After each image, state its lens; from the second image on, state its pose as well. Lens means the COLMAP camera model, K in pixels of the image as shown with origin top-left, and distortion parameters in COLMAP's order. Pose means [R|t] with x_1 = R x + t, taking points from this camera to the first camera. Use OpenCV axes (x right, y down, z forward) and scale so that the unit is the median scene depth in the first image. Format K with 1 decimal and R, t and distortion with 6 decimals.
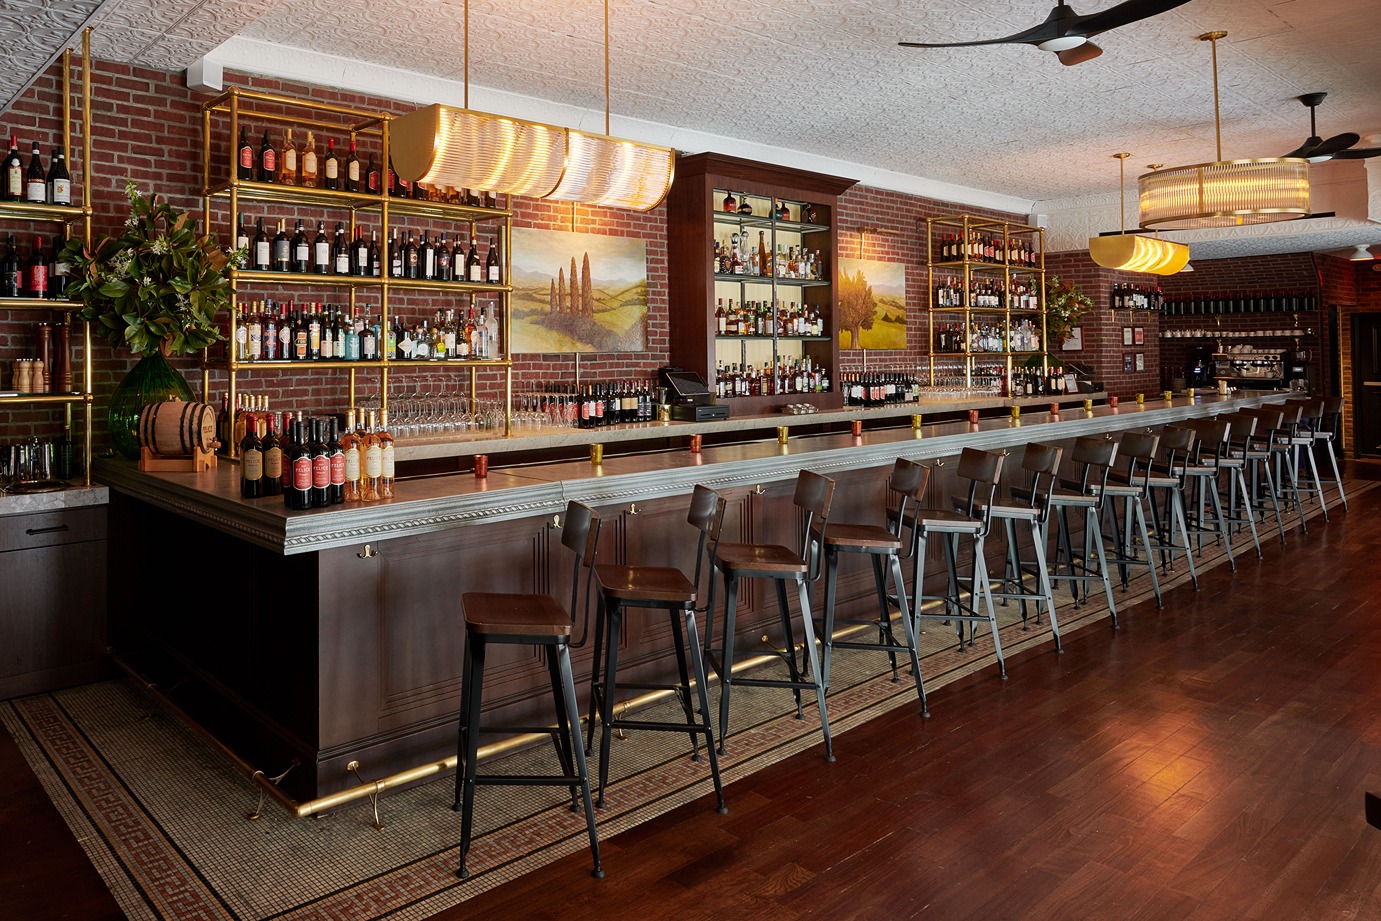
lens RADIAL K [[3480.5, 0, 690.5], [0, 3480.5, 460.5], [0, 0, 1]] dist [-0.688144, -0.123570]
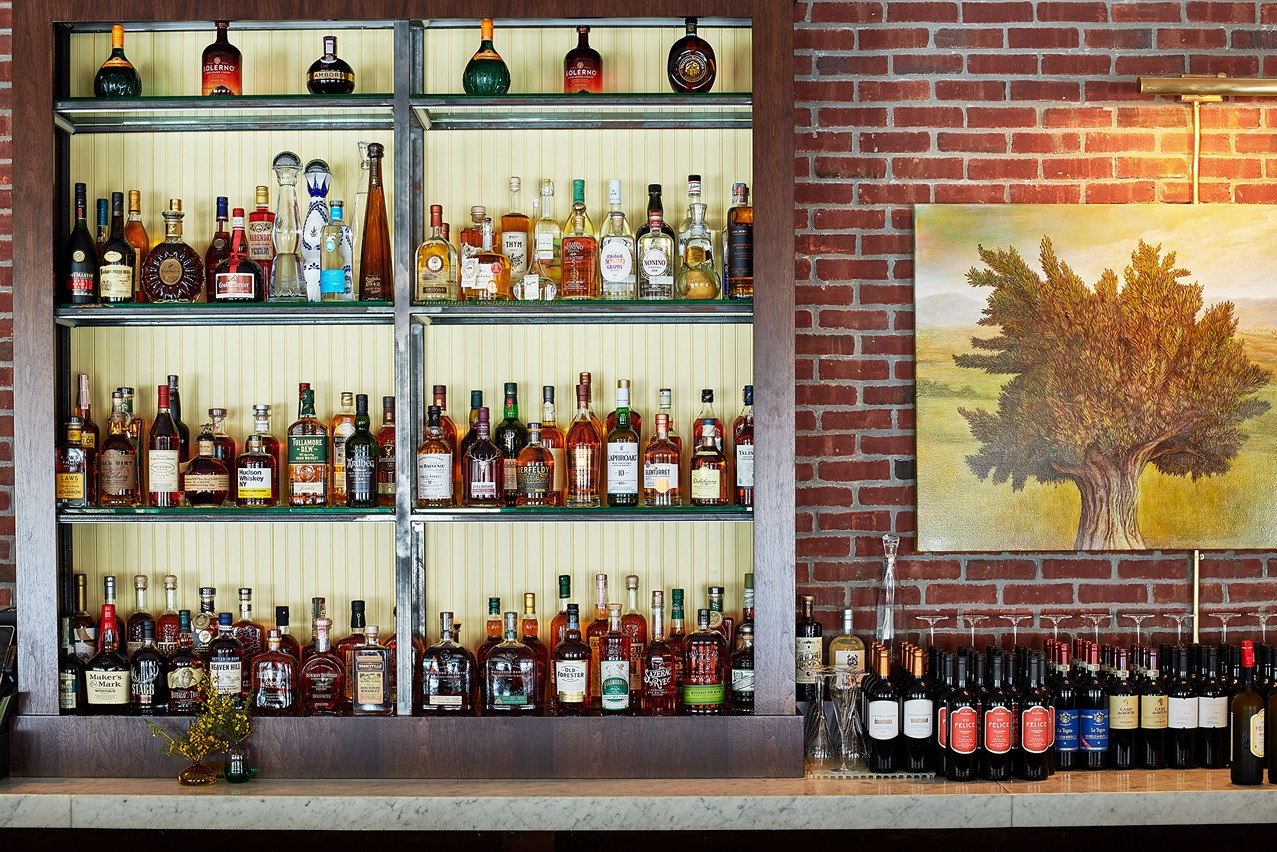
lens RADIAL K [[3218.4, 0, 638.5], [0, 3218.4, 426.0], [0, 0, 1]] dist [-0.688144, -0.123570]
pose [[0.271832, -0.036440, -0.961655, 0.274290], [-0.026962, 0.998602, -0.045461, -0.030383], [0.961967, 0.038286, 0.270469, 0.926538]]
